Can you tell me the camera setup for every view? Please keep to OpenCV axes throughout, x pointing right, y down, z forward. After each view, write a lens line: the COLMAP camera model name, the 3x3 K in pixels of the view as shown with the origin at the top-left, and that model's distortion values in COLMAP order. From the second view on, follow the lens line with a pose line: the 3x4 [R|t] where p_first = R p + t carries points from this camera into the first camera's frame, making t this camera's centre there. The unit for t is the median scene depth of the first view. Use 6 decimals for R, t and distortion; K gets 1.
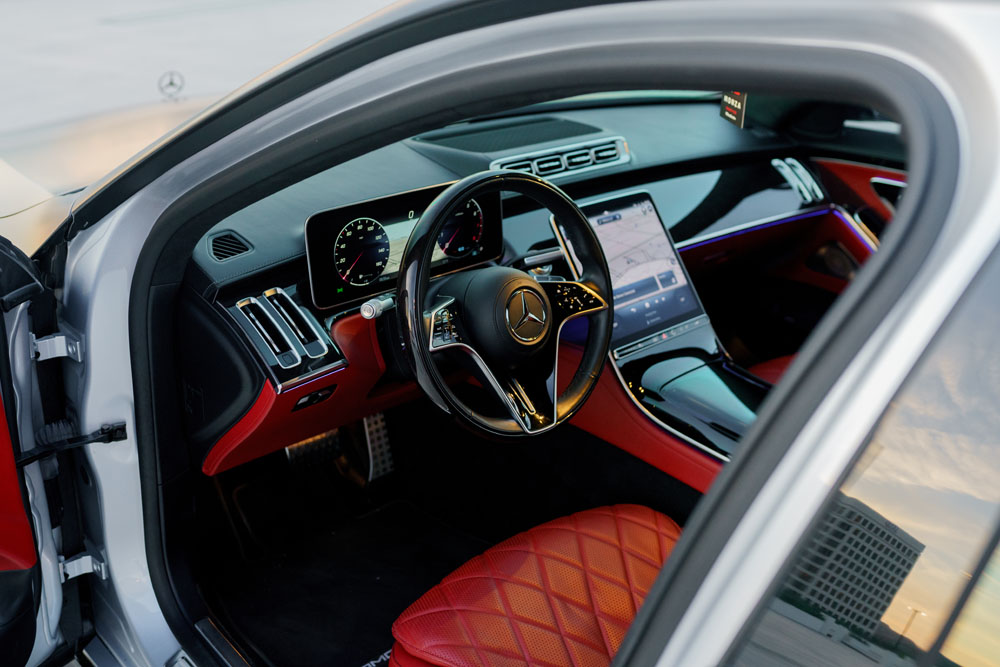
lens RADIAL K [[967.6, 0, 500.0], [0, 967.6, 333.5], [0, 0, 1]] dist [0.007598, -0.002398]
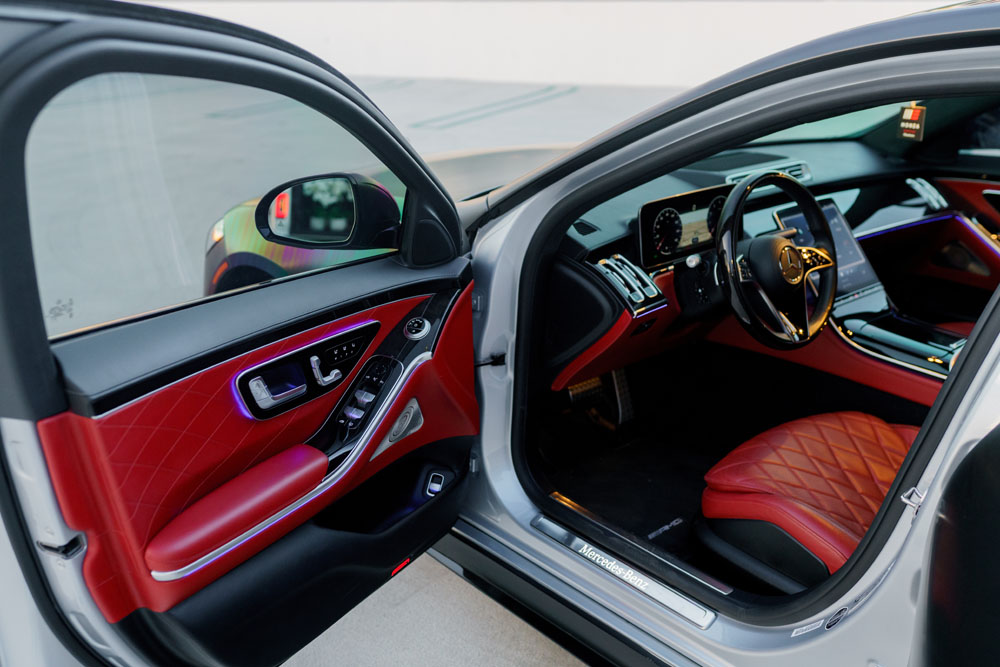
lens RADIAL K [[967.6, 0, 500.0], [0, 967.6, 333.5], [0, 0, 1]] dist [0.007598, -0.002398]
pose [[0.999068, -0.027598, -0.033196, -0.348915], [0.024832, 0.996402, -0.081034, 0.183741], [0.035313, 0.080134, 0.996158, -0.474748]]
